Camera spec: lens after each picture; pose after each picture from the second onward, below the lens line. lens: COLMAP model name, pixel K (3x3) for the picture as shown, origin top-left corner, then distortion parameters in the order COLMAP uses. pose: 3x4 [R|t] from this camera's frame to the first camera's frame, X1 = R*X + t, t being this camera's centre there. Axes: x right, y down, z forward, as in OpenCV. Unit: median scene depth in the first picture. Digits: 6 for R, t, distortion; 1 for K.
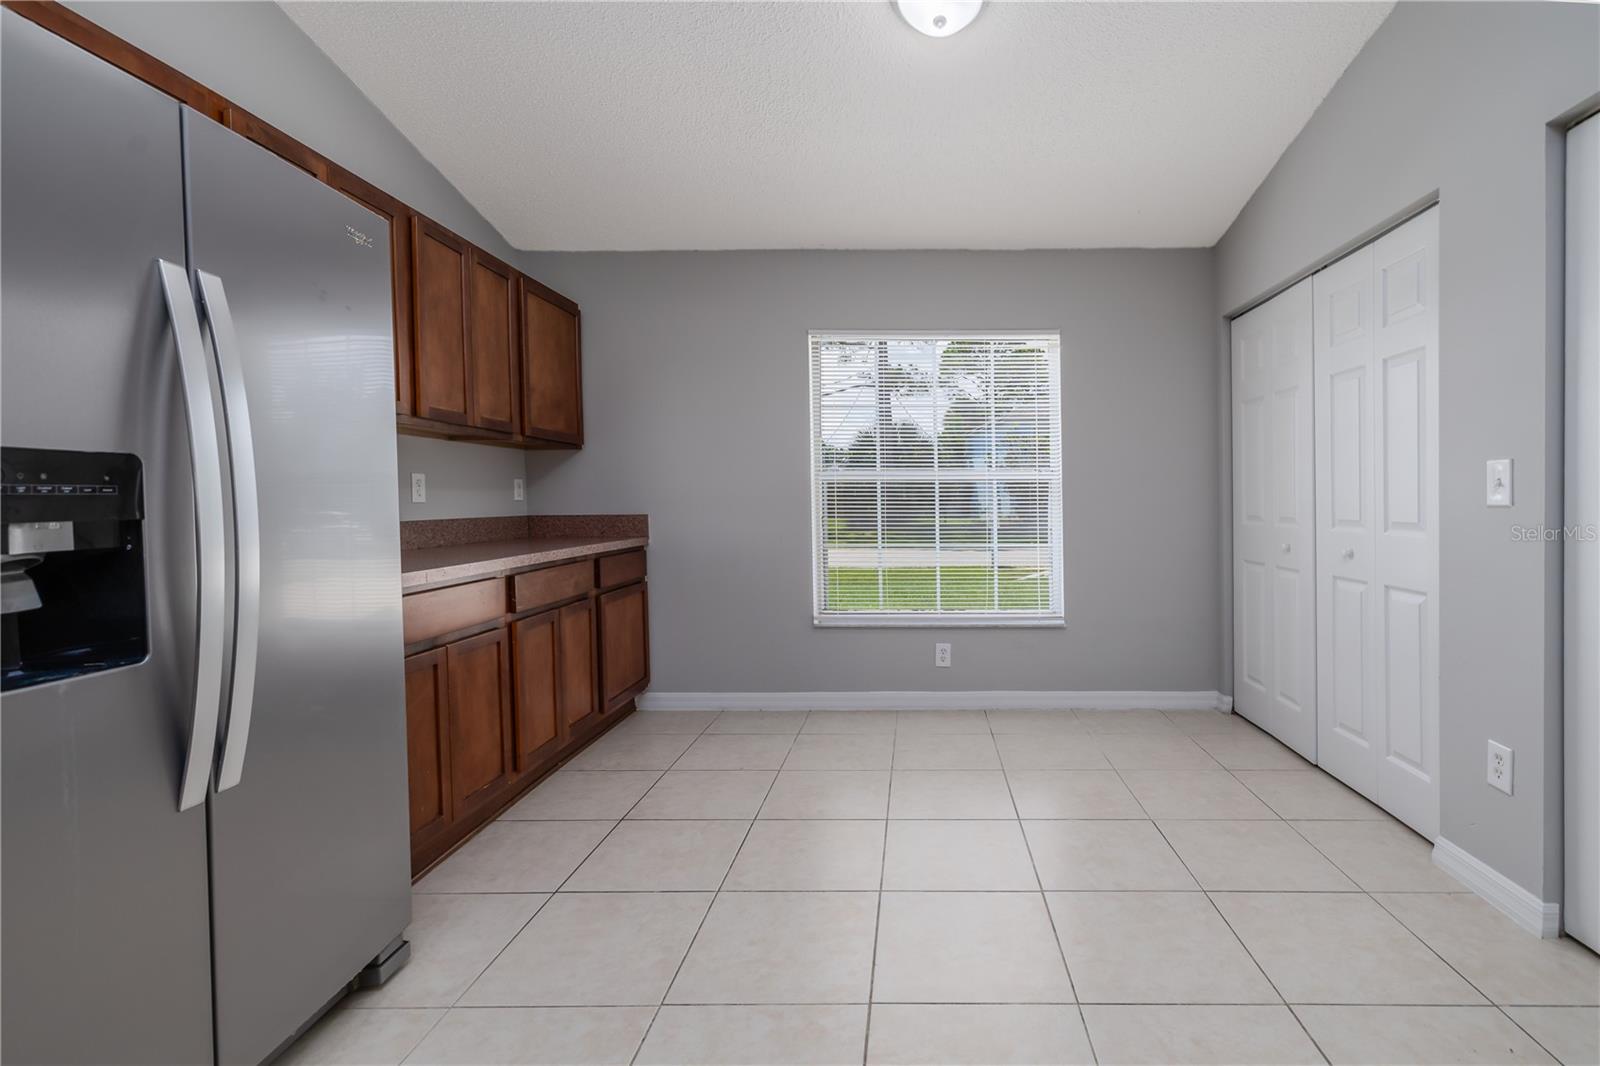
lens RADIAL K [[726.8, 0, 897.9], [0, 726.8, 512.7], [0, 0, 1]] dist [-0.001906, -0.000065]
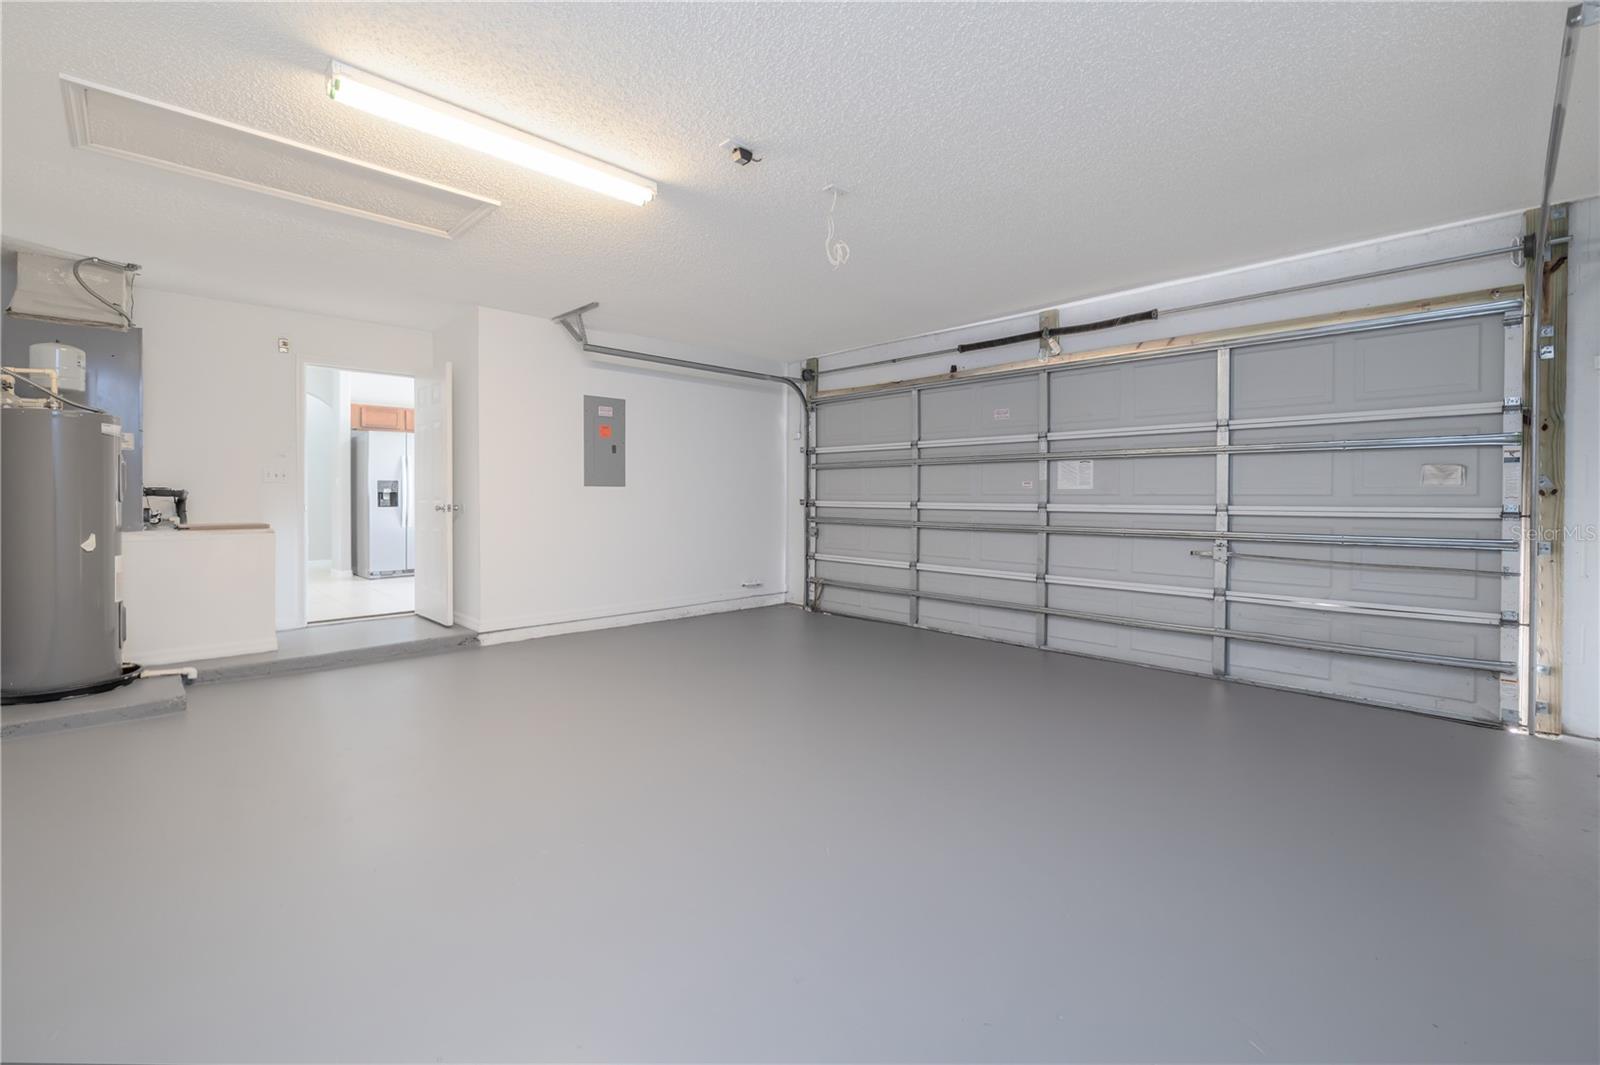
lens RADIAL K [[686.4, 0, 770.6], [0, 686.4, 495.4], [0, 0, 1]] dist [0.001067, 0.000053]
pose [[0.689990, 0.005839, -0.723796, 2.545613], [-0.019274, 0.999761, -0.010308, 0.028461], [0.723563, 0.021063, 0.689937, -0.439123]]
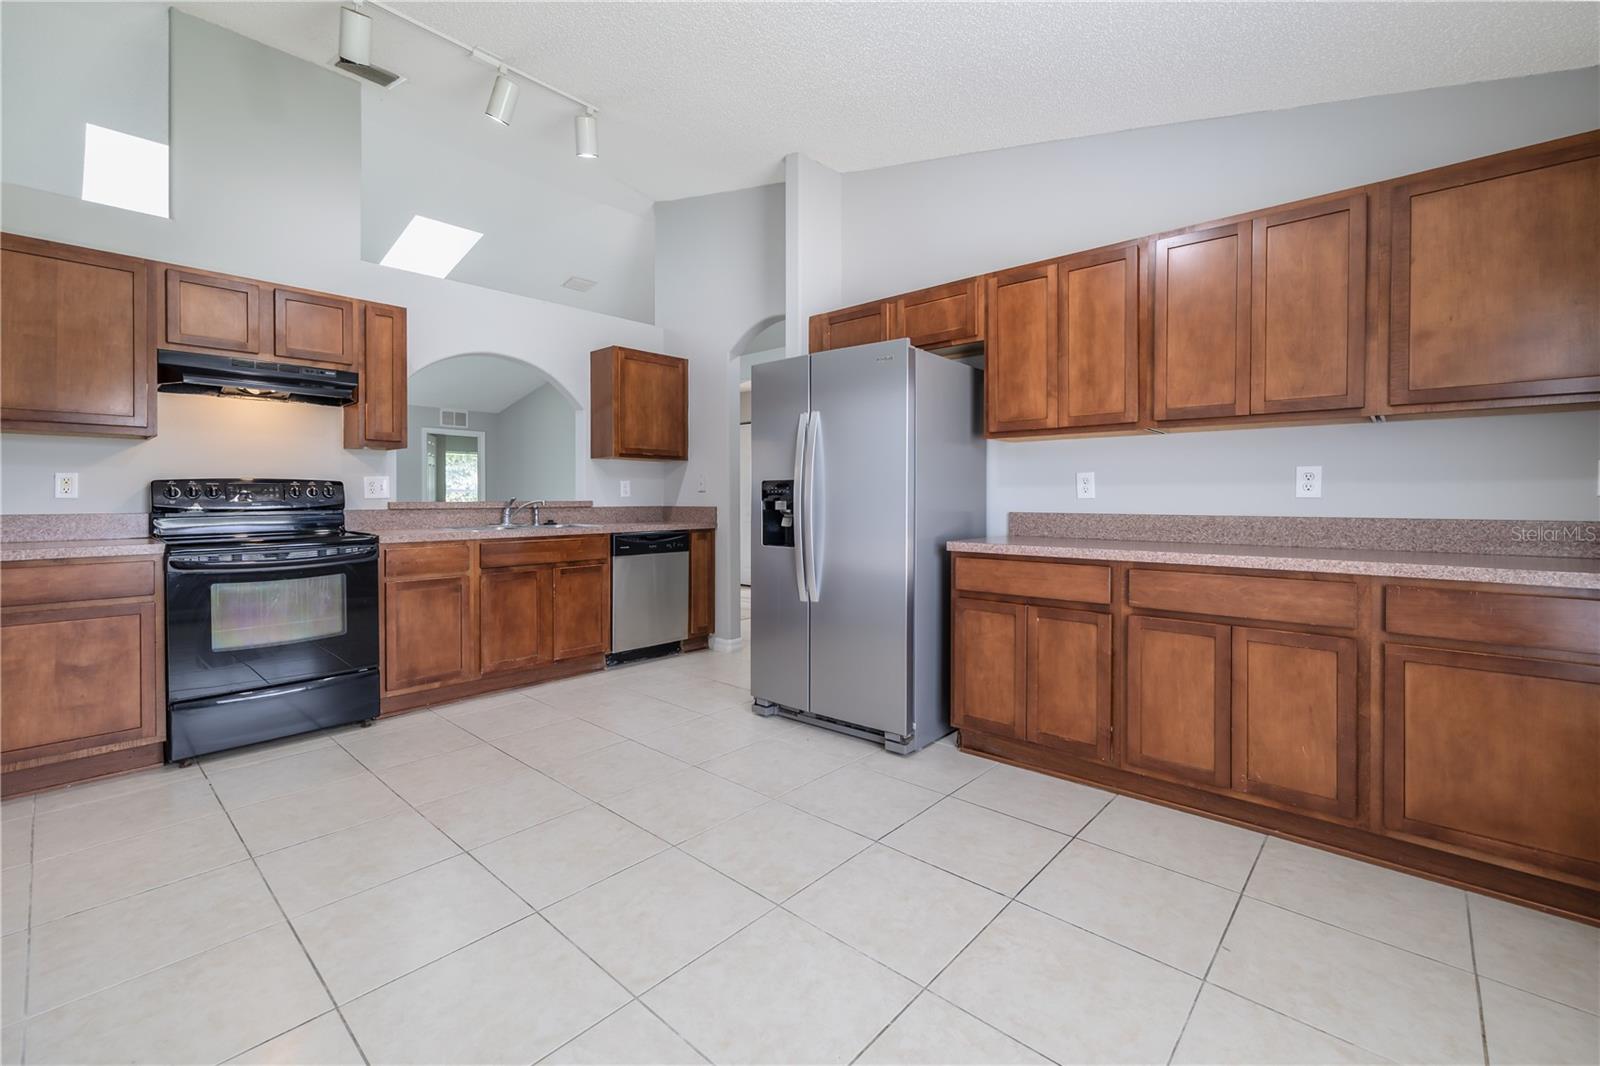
lens RADIAL K [[686.4, 0, 770.6], [0, 686.4, 495.9], [0, 0, 1]] dist [0.001067, 0.000053]
pose [[-0.678209, 0.005531, -0.734848, 0.410764], [-0.010946, 0.999785, 0.017627, -0.021734], [0.734788, 0.019998, -0.678002, 1.006117]]
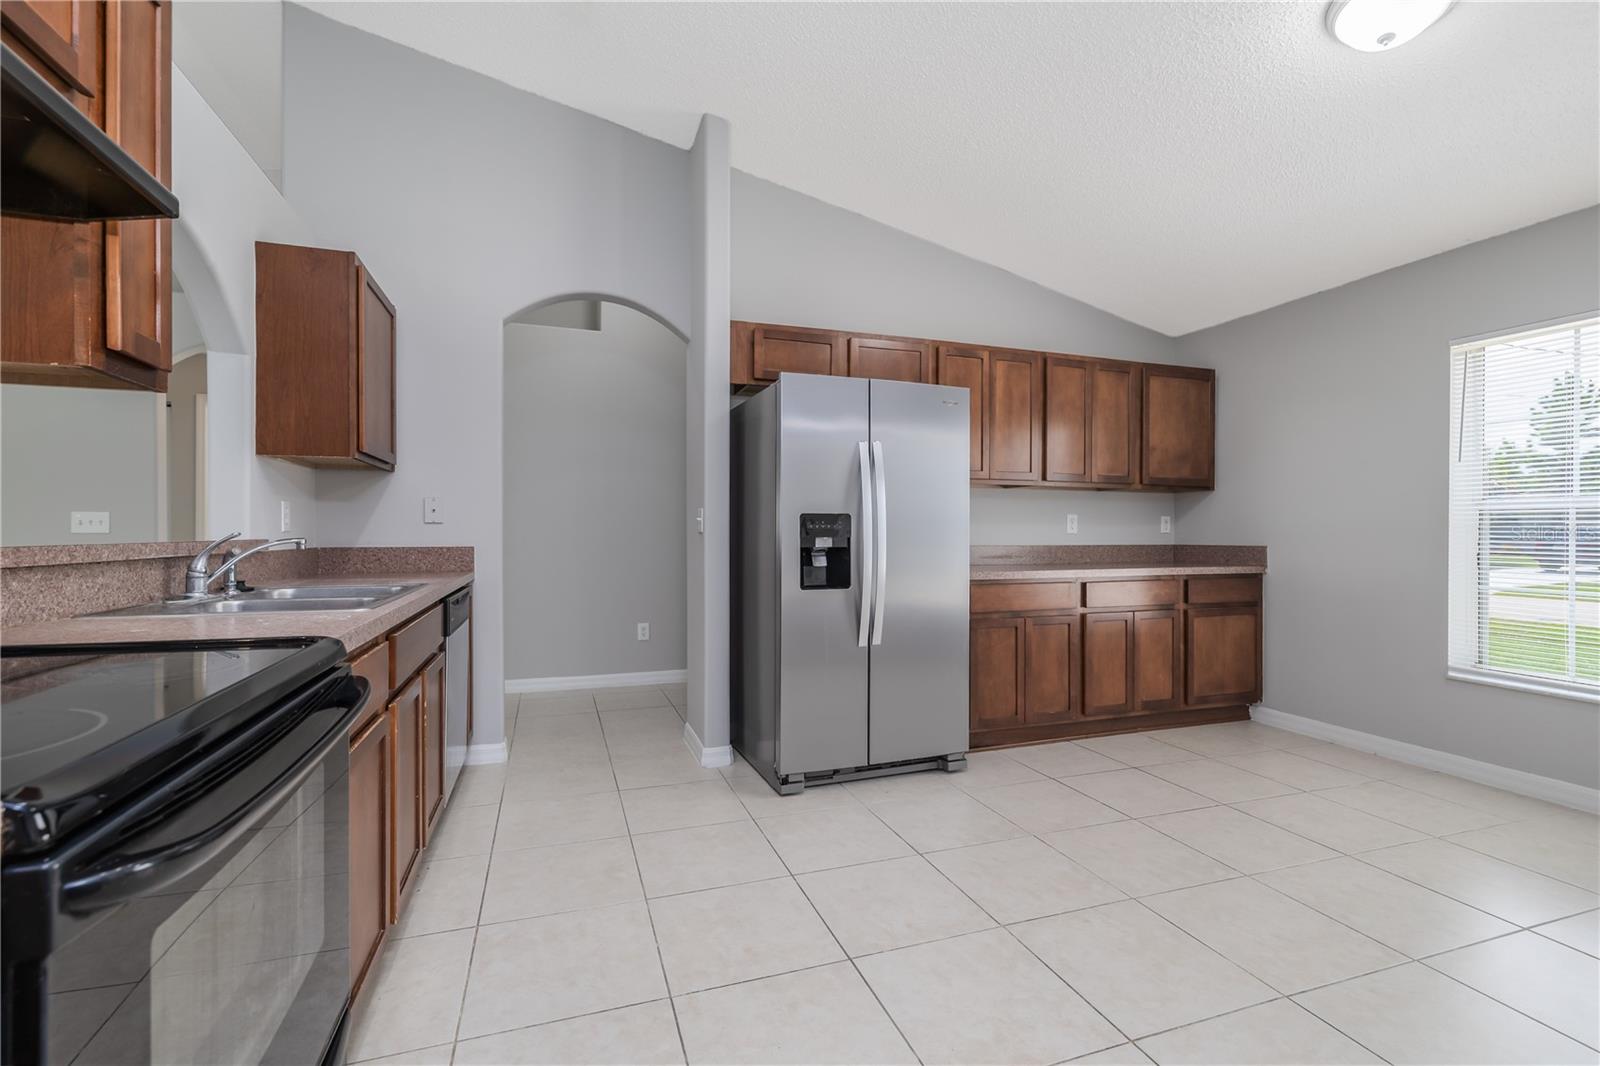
lens RADIAL K [[690.3, 0, 800.0], [0, 690.3, 533.0], [0, 0, 1]] dist [-0.000410, -0.000272]
pose [[0.327635, 0.004814, -0.944792, 0.486675], [-0.022133, 0.999752, -0.002581, 0.001524], [0.944545, 0.021757, 0.327660, -0.017466]]
